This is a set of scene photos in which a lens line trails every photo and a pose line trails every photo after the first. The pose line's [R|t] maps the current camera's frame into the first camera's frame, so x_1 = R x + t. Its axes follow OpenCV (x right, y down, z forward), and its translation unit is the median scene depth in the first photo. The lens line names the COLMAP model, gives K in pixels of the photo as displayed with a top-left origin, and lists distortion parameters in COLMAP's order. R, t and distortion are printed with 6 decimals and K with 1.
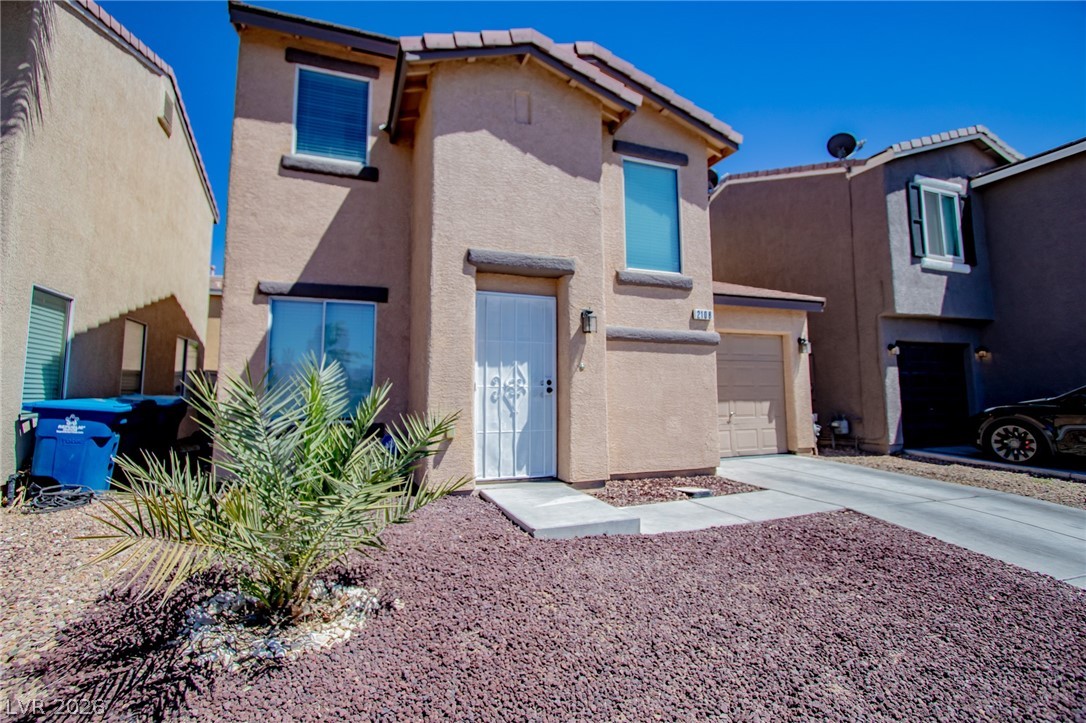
lens RADIAL K [[499.5, 0, 544.3], [0, 499.5, 355.1], [0, 0, 1]] dist [-0.013905, 0.000894]
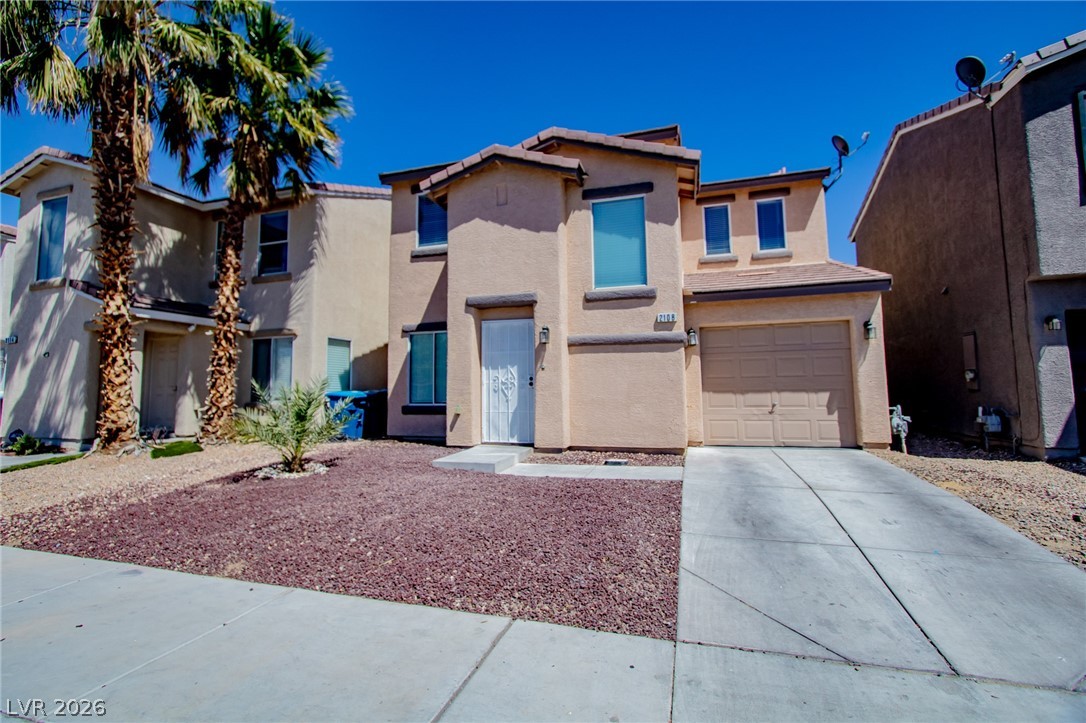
lens RADIAL K [[499.5, 0, 537.3], [0, 499.5, 358.8], [0, 0, 1]] dist [-0.013905, 0.000894]
pose [[0.789503, -0.042209, -0.612293, 0.836403], [0.057088, 0.998358, 0.004787, -0.008162], [0.611085, -0.038734, 0.790616, -0.117087]]
